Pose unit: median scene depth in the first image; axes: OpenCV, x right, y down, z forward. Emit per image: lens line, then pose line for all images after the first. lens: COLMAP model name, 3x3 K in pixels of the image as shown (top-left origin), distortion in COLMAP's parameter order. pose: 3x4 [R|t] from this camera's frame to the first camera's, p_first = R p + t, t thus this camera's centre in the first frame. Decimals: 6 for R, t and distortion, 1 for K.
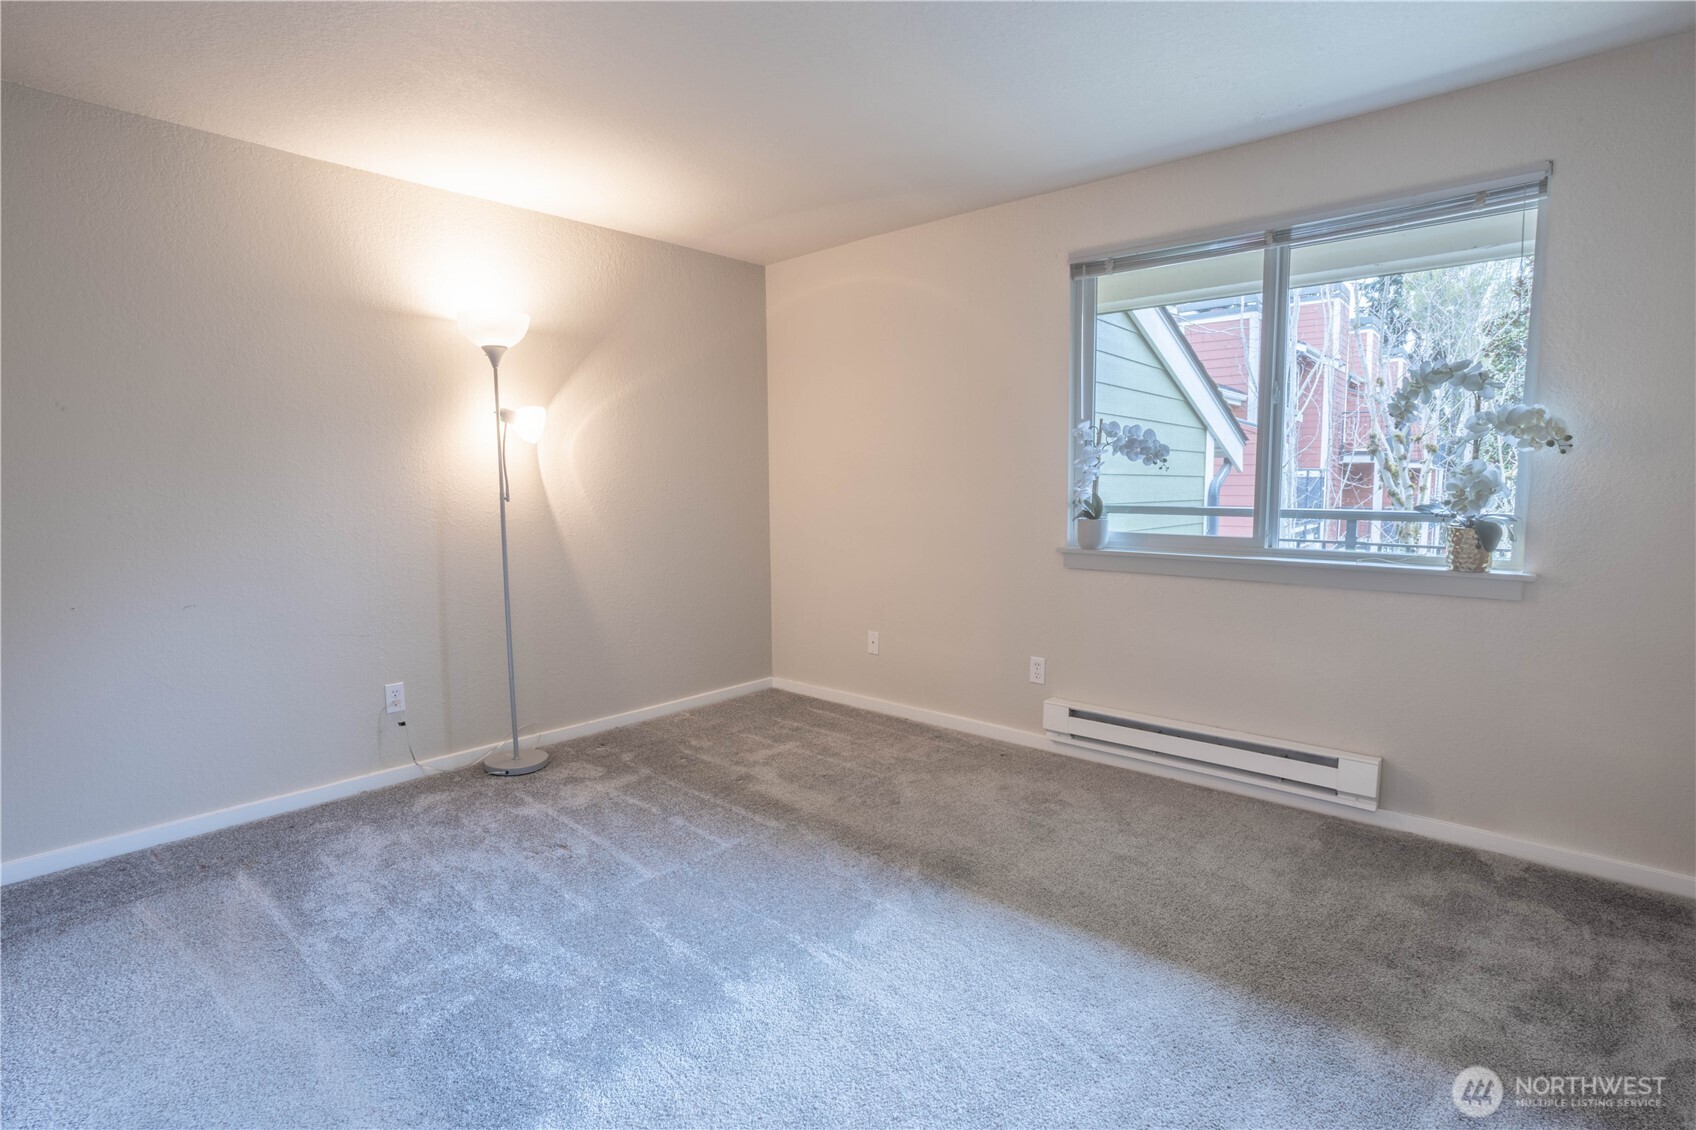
lens RADIAL K [[818.1, 0, 833.3], [0, 818.1, 566.1], [0, 0, 1]] dist [-0.070061, 0.035713]
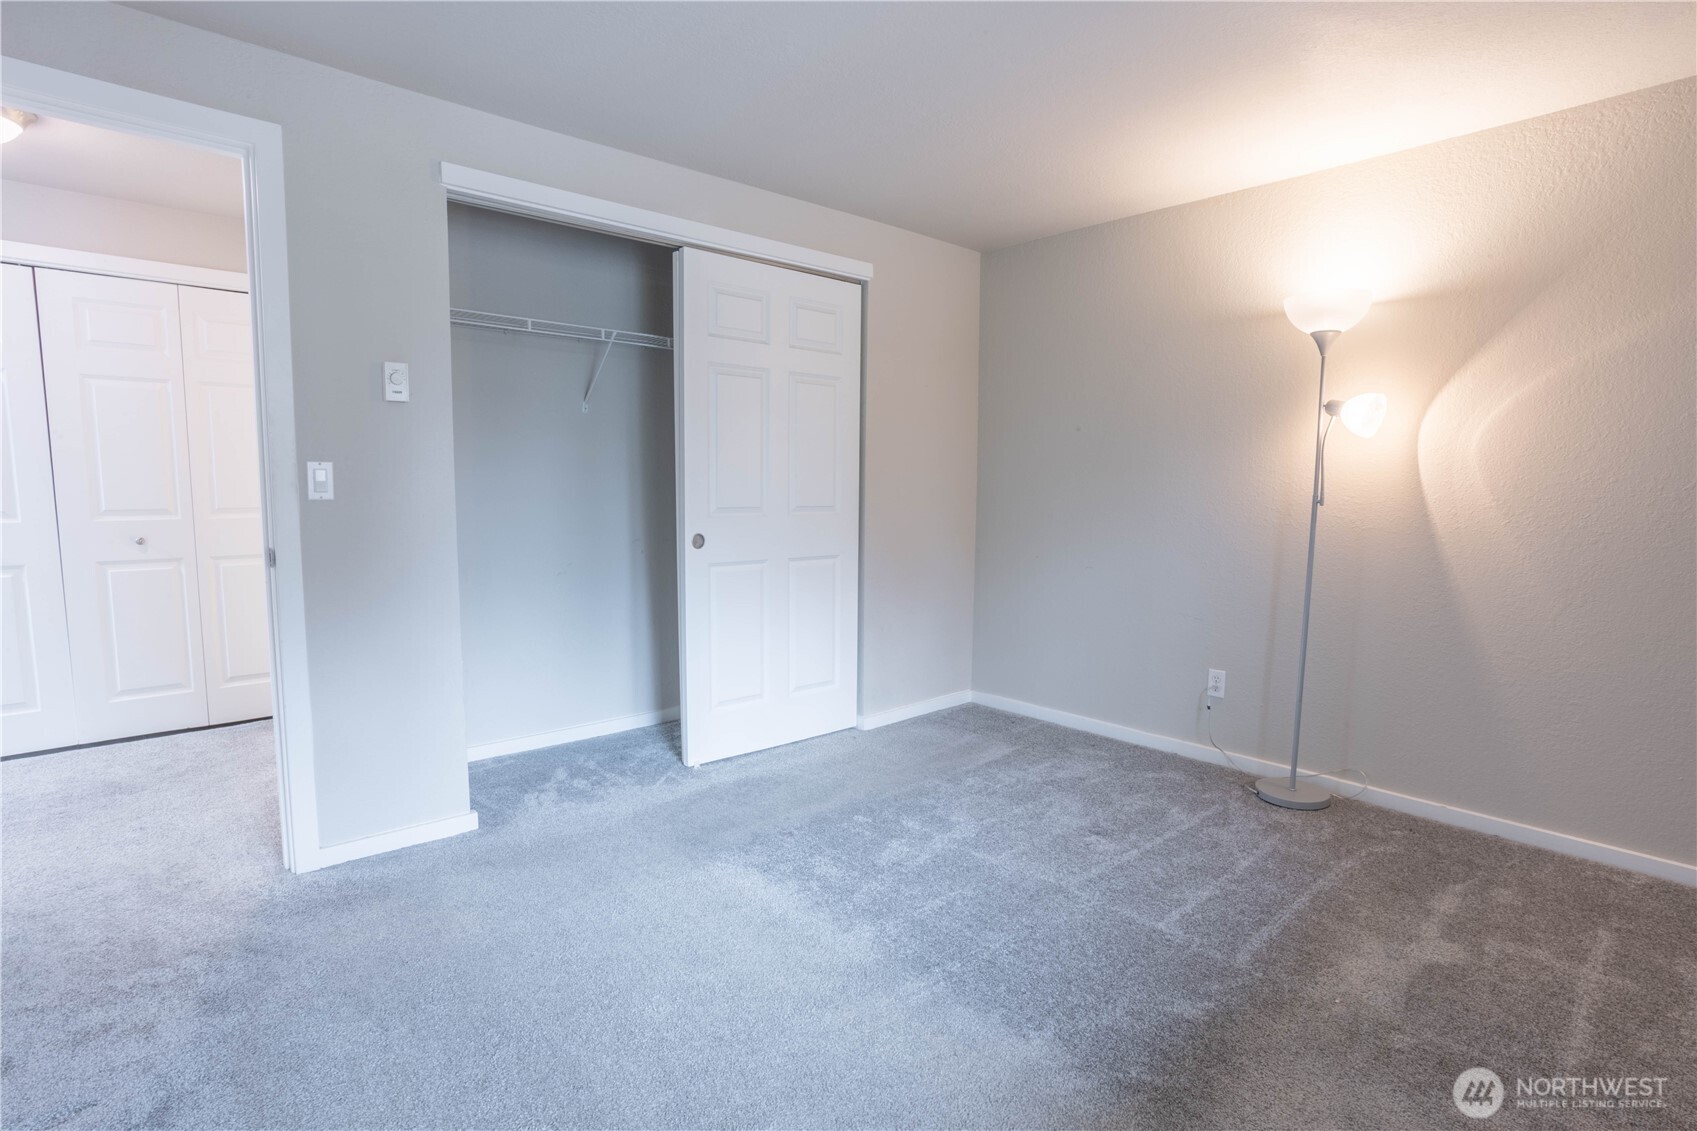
lens RADIAL K [[818.6, 0, 833.8], [0, 818.6, 566.6], [0, 0, 1]] dist [-0.070061, 0.035713]
pose [[-0.093495, 0.114715, -0.988989, 0.538747], [-0.112936, 0.985707, 0.125011, -0.064323], [0.989194, 0.123380, -0.079203, 0.564389]]
